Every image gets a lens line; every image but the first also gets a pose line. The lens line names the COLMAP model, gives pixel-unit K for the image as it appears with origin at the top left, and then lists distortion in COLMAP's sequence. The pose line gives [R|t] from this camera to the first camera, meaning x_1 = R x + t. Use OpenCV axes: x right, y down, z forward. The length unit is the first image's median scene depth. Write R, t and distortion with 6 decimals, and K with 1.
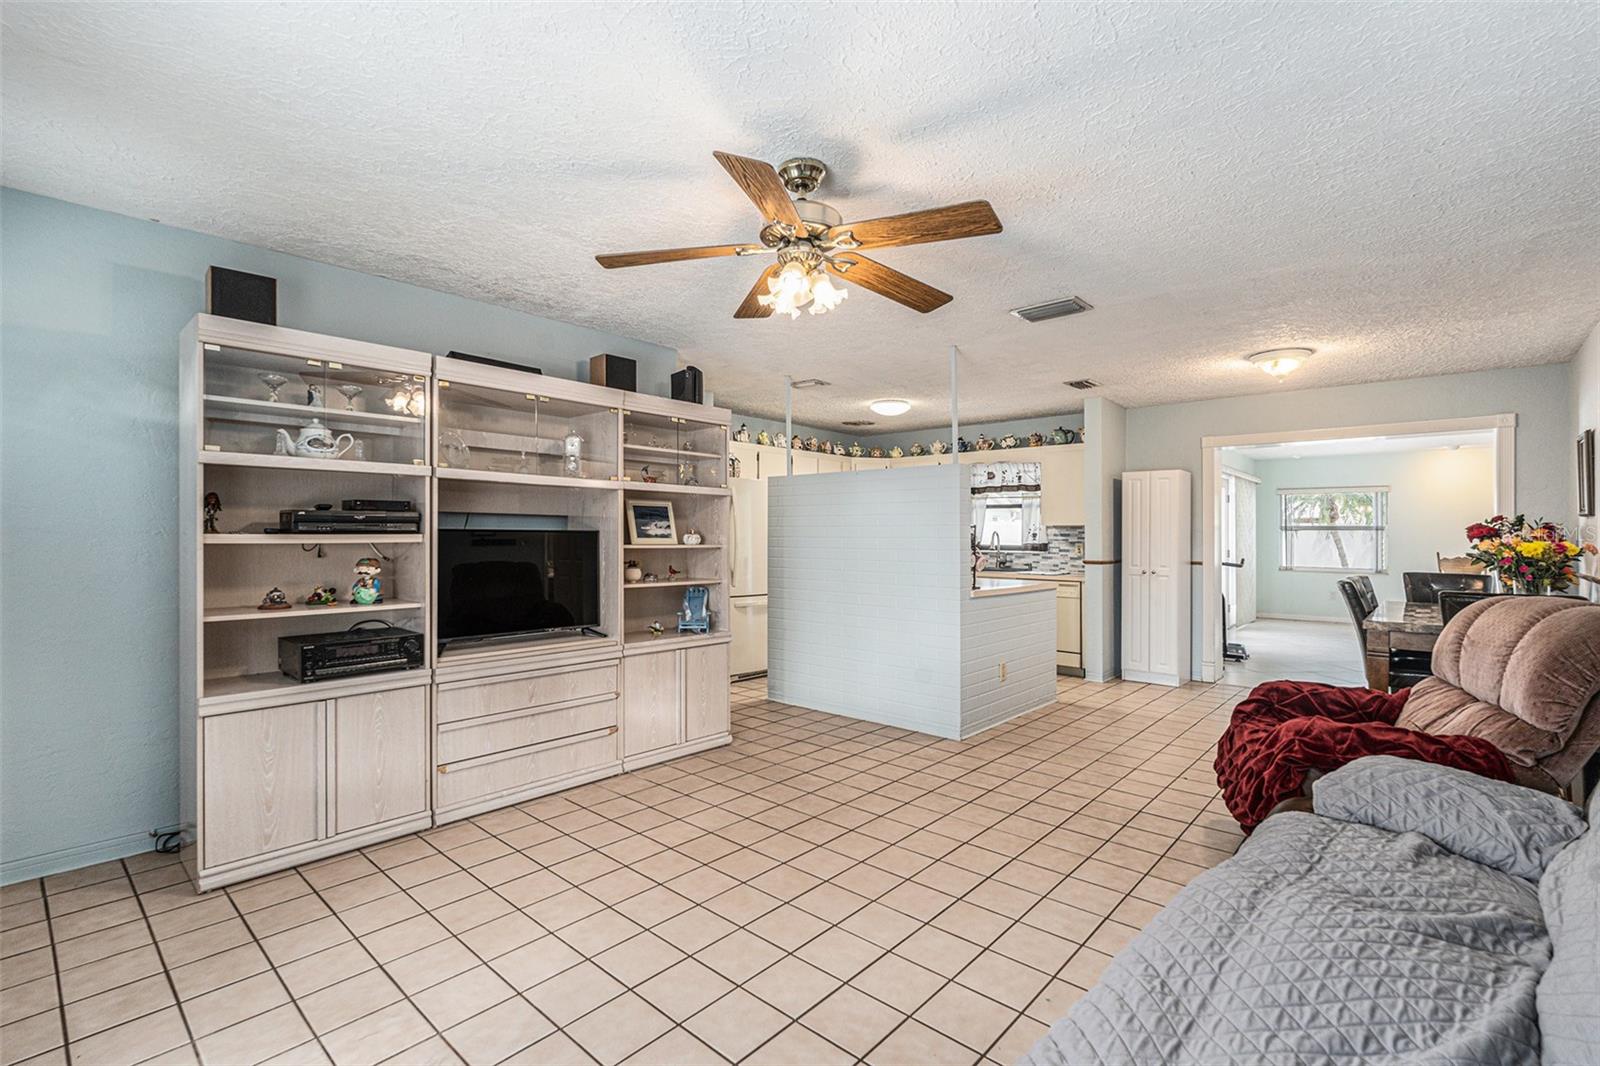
lens RADIAL K [[746.2, 0, 800.0], [0, 746.2, 533.0], [0, 0, 1]] dist [0.002593, 0.000066]
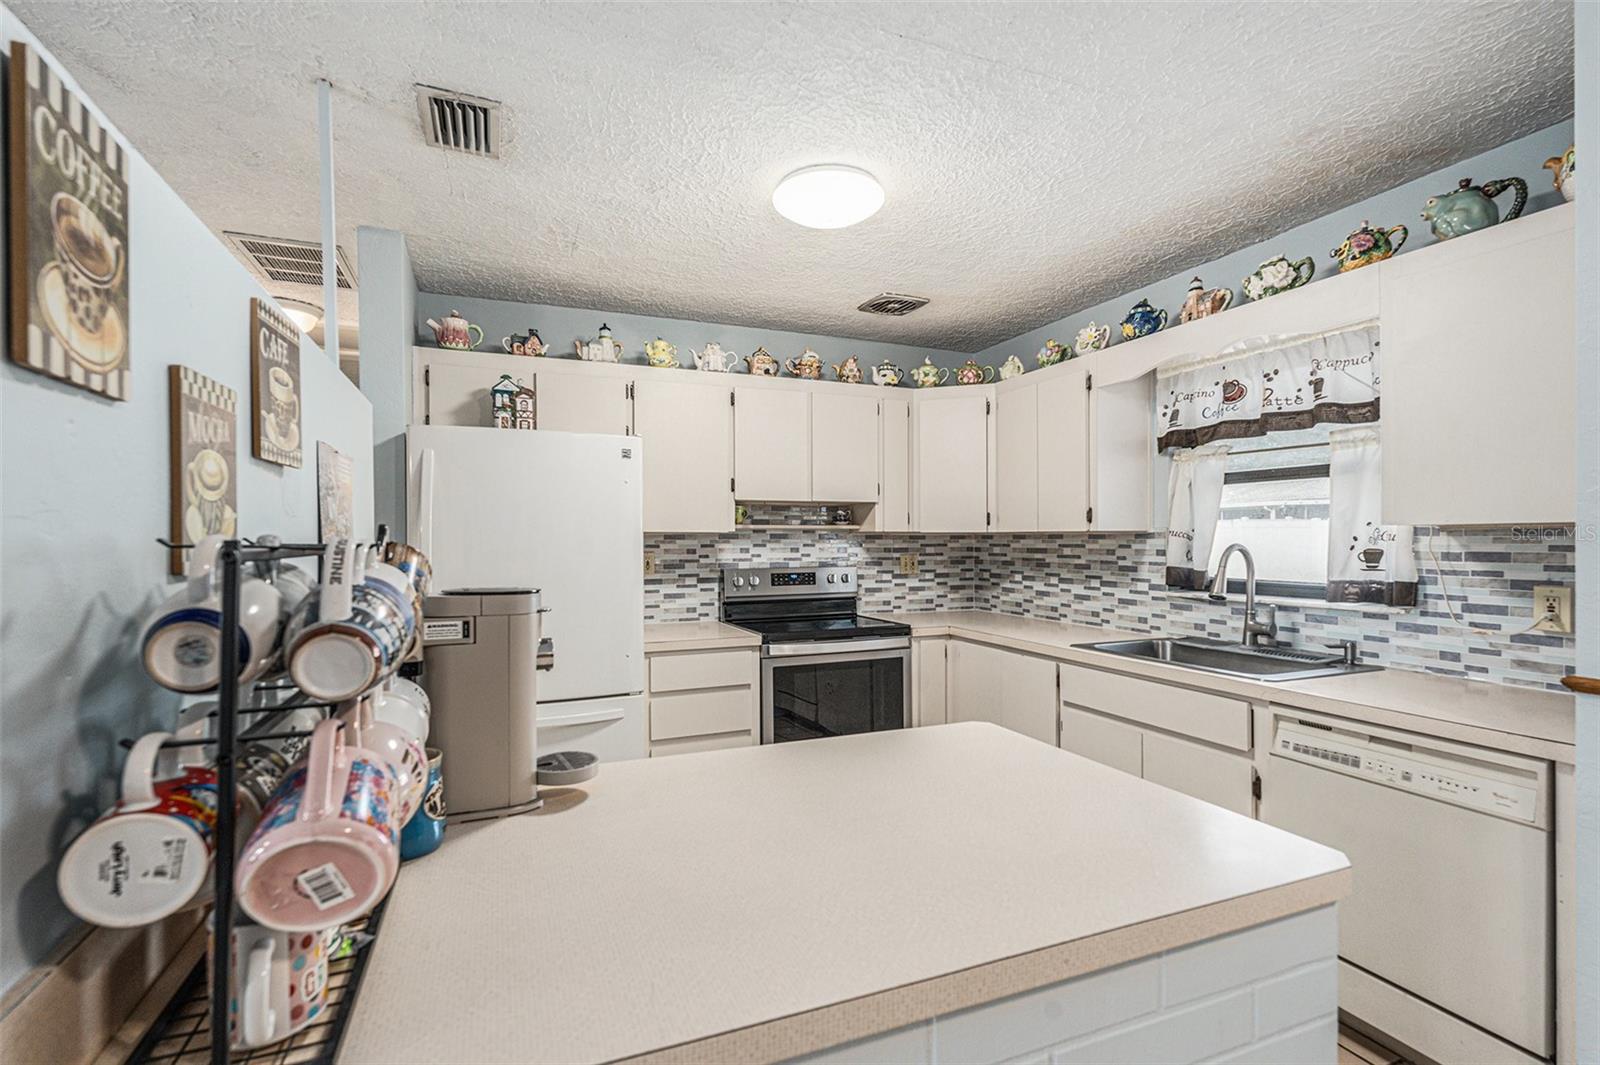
lens RADIAL K [[747.9, 0, 791.6], [0, 747.9, 553.3], [0, 0, 1]] dist [0.001462, -0.000044]
pose [[0.899076, -0.003547, -0.437779, 0.226730], [0.012717, 0.999757, 0.018016, -0.007046], [0.437609, -0.021765, 0.898902, 0.586813]]
